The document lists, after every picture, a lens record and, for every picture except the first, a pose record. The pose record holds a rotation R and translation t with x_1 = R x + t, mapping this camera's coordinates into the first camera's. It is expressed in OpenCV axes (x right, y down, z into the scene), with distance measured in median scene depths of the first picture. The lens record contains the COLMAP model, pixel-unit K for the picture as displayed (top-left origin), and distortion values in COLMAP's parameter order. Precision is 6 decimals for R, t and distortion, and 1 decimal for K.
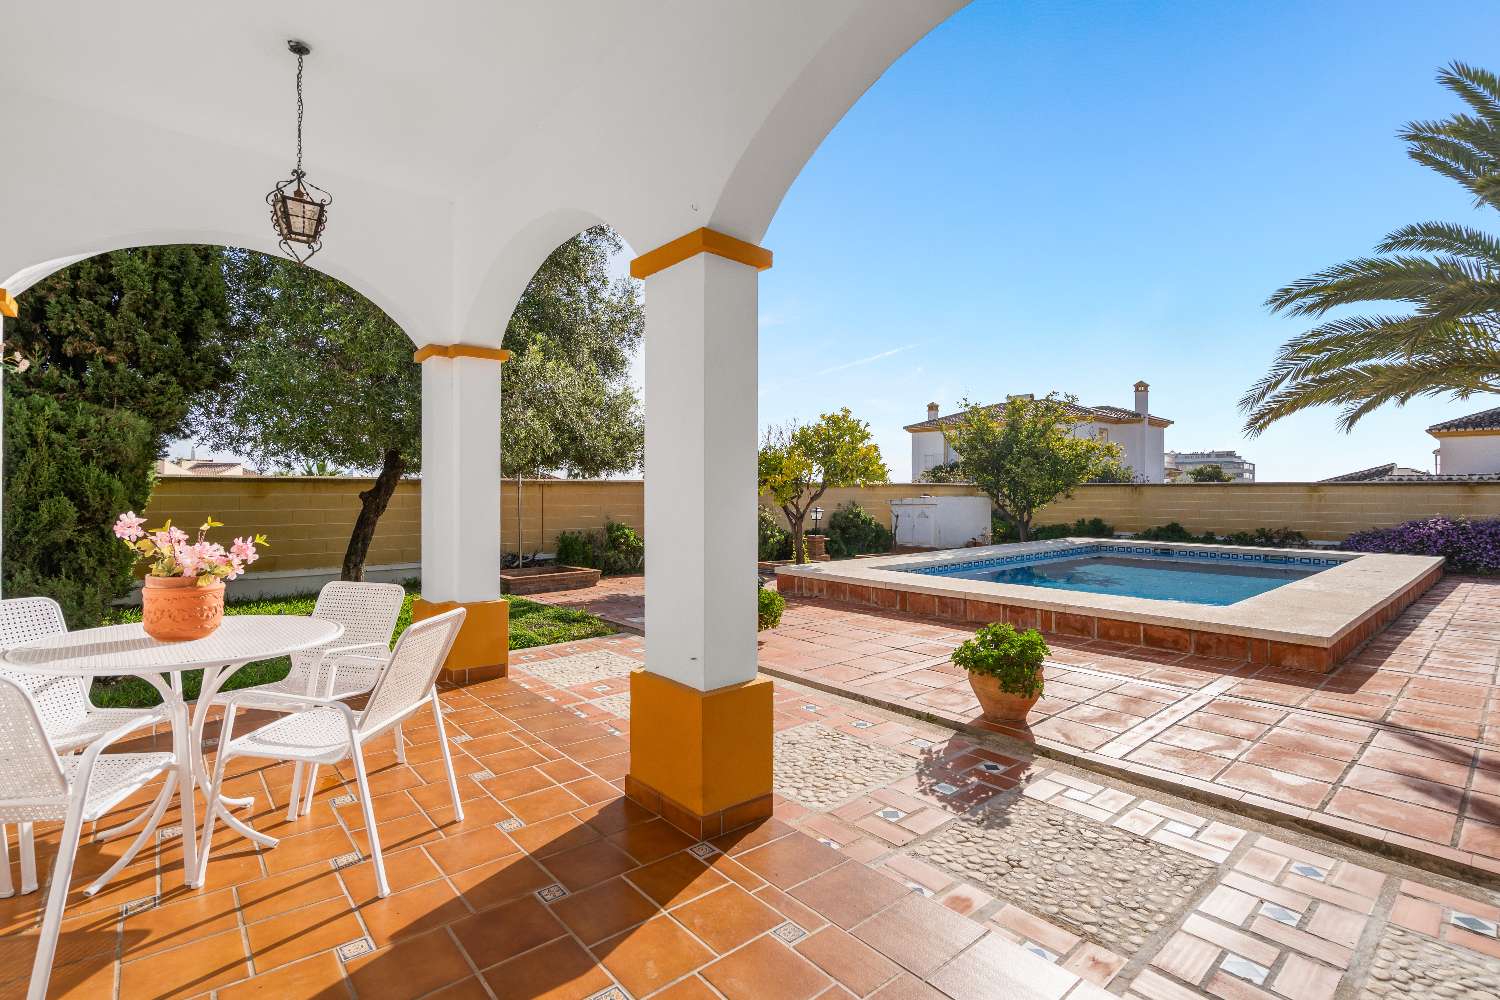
lens RADIAL K [[691.3, 0, 737.8], [0, 691.3, 483.7], [0, 0, 1]] dist [-0.005334, 0.002633]
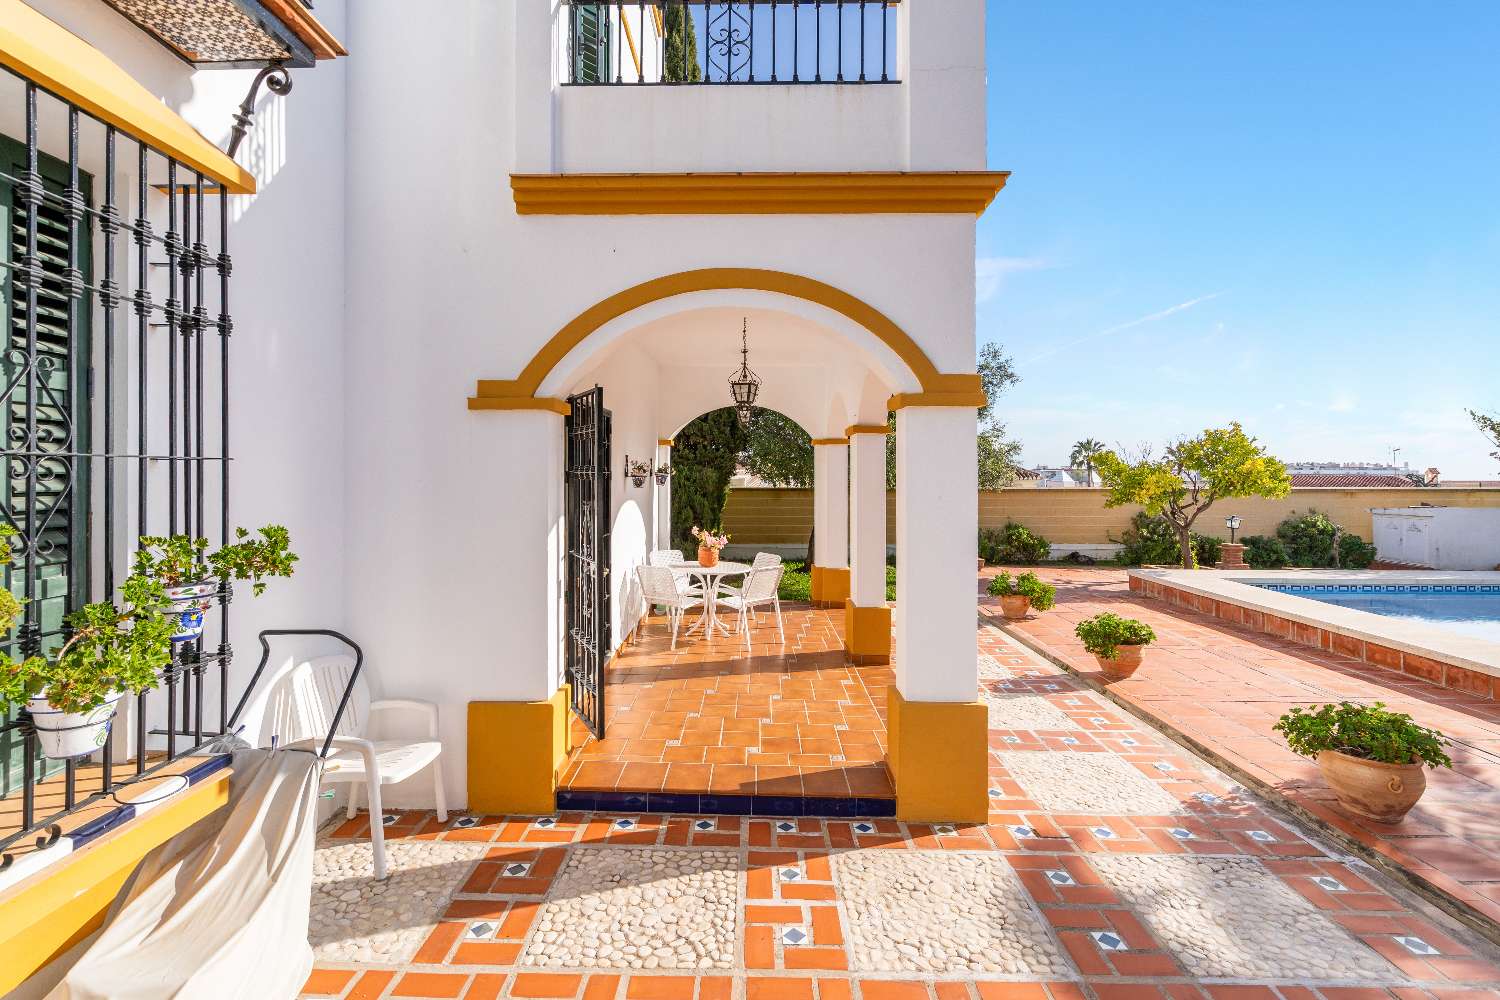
lens RADIAL K [[691.3, 0, 741.3], [0, 691.3, 486.7], [0, 0, 1]] dist [-0.005334, 0.002633]
pose [[0.746447, 0.017222, -0.665222, 0.535558], [0.004419, 0.999515, 0.030835, -0.090570], [0.665430, -0.025956, 0.746009, -0.476013]]
